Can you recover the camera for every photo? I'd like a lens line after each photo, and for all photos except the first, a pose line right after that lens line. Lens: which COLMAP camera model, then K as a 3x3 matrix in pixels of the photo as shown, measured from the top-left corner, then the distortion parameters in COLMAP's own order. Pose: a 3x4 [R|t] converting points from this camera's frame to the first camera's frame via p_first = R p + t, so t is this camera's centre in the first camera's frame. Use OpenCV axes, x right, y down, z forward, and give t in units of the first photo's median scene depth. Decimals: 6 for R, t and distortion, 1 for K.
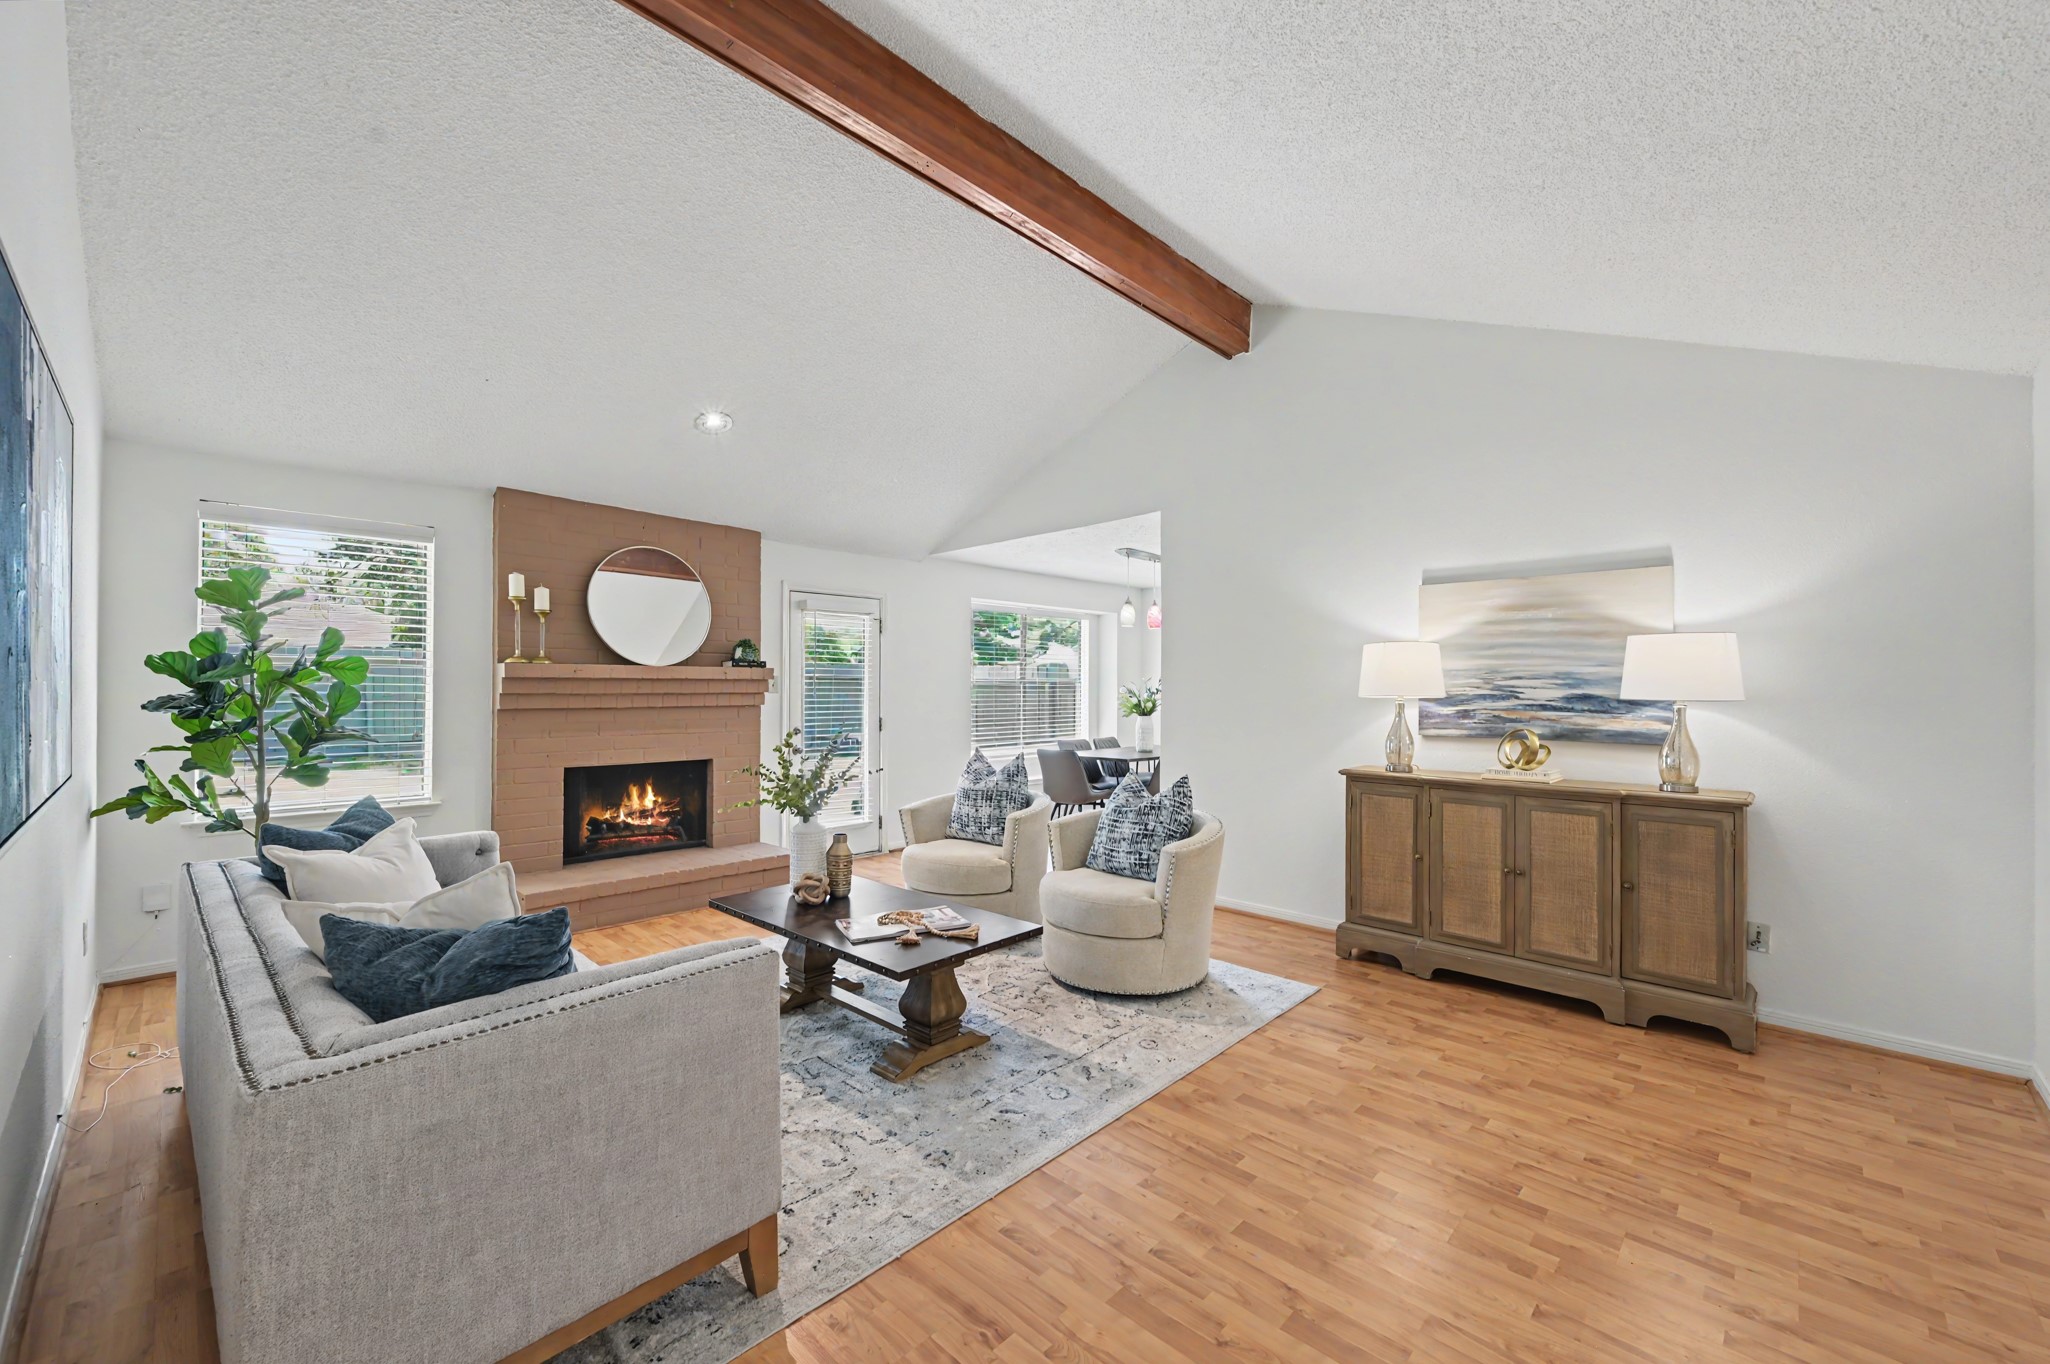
lens RADIAL K [[826.1, 0, 1025.4], [0, 826.1, 679.5], [0, 0, 1]] dist [0.001235, -0.000033]
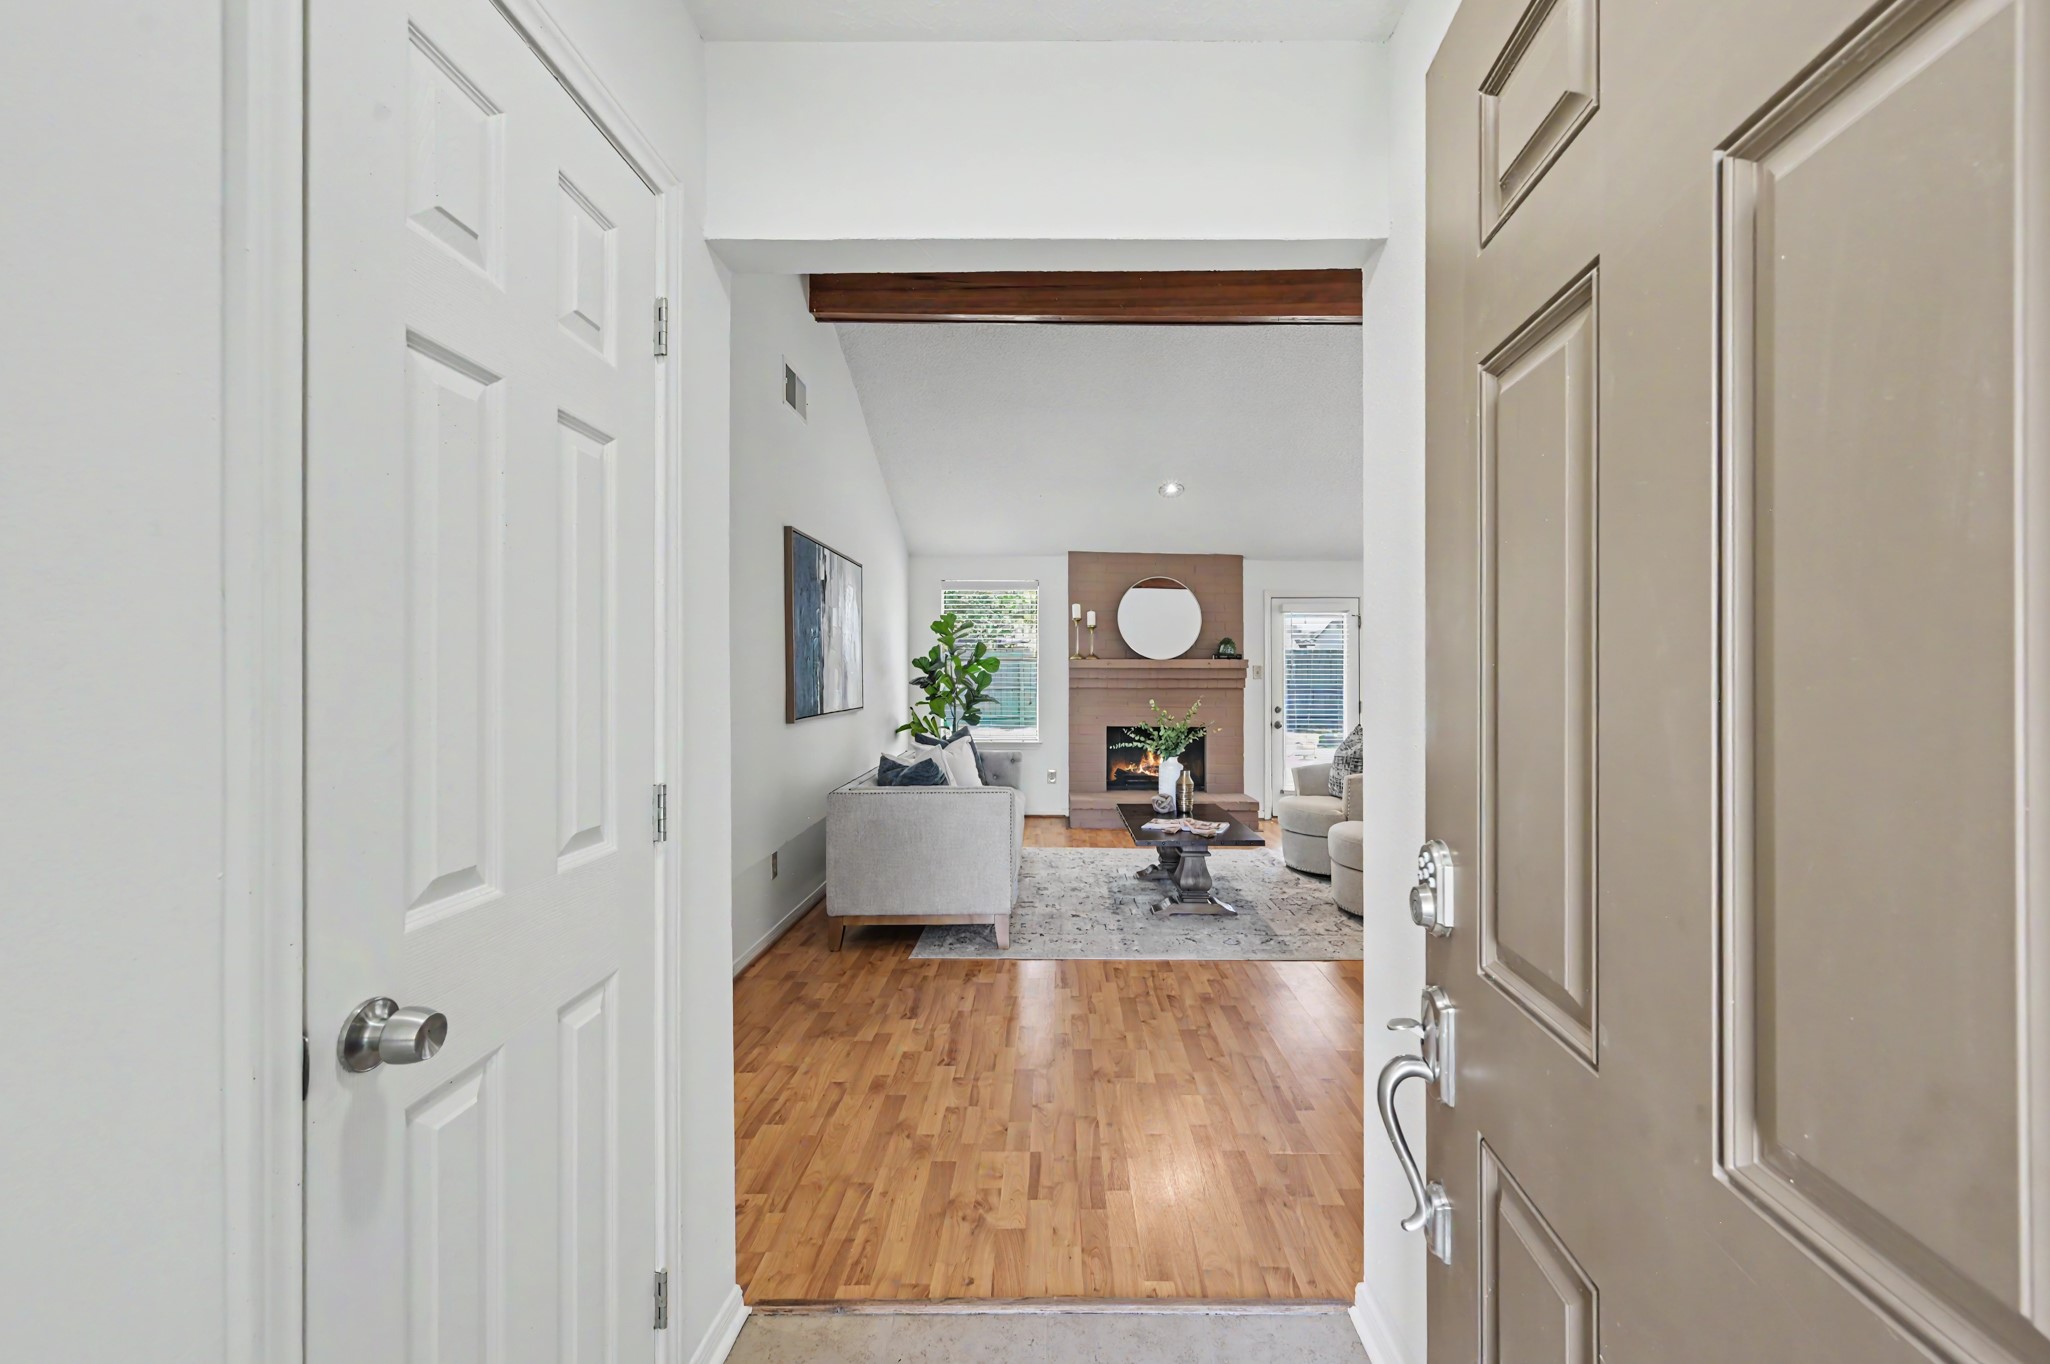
lens RADIAL K [[826.1, 0, 1032.5], [0, 826.1, 678.1], [0, 0, 1]] dist [0.001235, -0.000033]
pose [[0.676206, 0.000456, -0.736712, 0.618334], [0.004888, 0.999975, 0.005106, 0.010407], [0.736696, -0.007054, 0.676187, -0.185556]]
